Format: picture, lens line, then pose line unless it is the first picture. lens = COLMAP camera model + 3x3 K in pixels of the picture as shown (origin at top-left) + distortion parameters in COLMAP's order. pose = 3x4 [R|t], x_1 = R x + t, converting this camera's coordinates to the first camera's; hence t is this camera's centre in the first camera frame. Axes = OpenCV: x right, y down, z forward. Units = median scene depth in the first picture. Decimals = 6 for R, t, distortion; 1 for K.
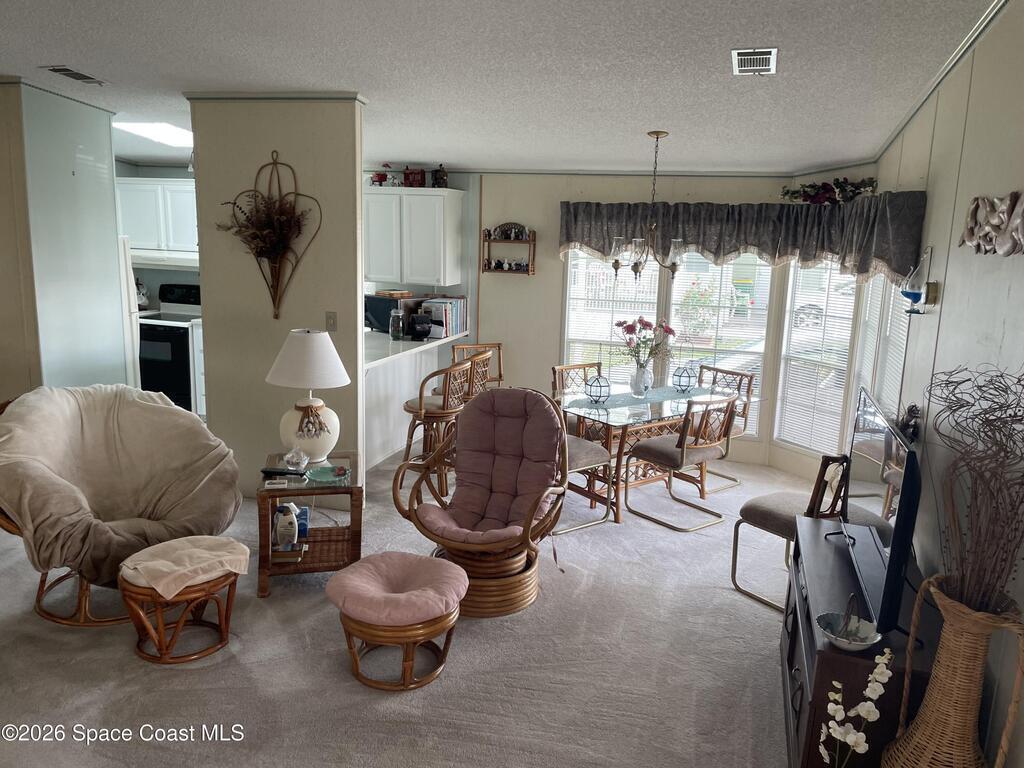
lens RADIAL K [[776.6, 0, 520.5], [0, 776.6, 382.3], [0, 0, 1]] dist [0.086261, -0.111791]
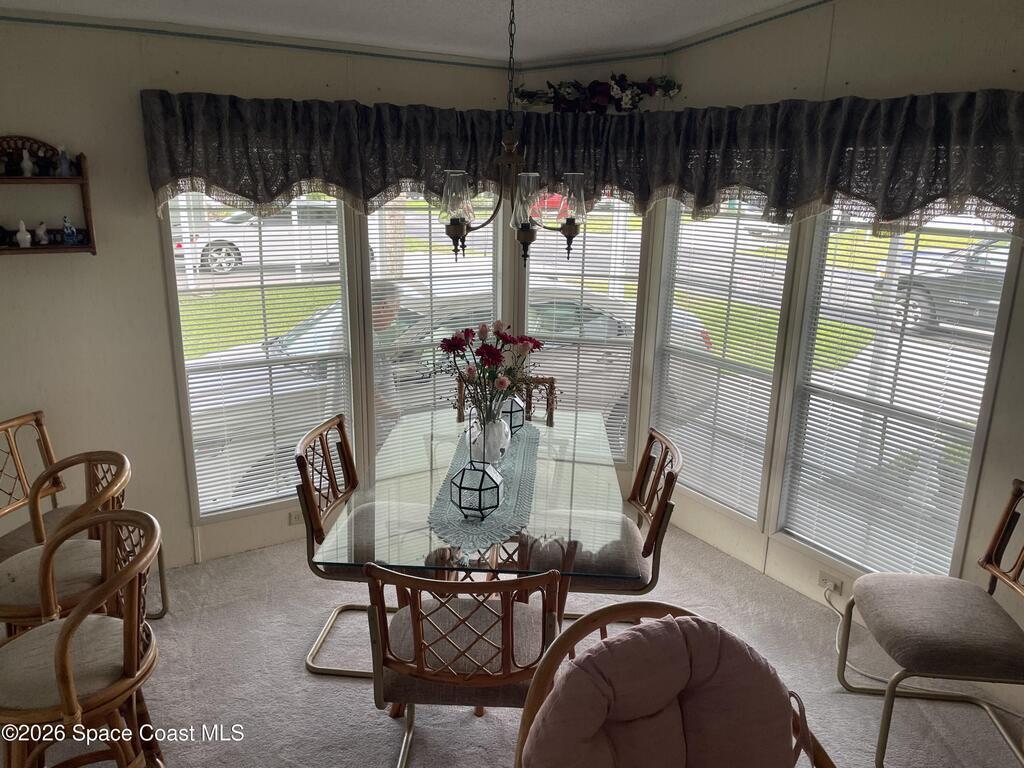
lens RADIAL K [[776.6, 0, 512.0], [0, 776.6, 384.8], [0, 0, 1]] dist [0.086261, -0.111791]
pose [[0.658873, -0.222296, 0.718659, -0.482960], [0.153620, 0.974969, 0.160738, -0.269881], [-0.736402, 0.004494, 0.676530, 1.370068]]
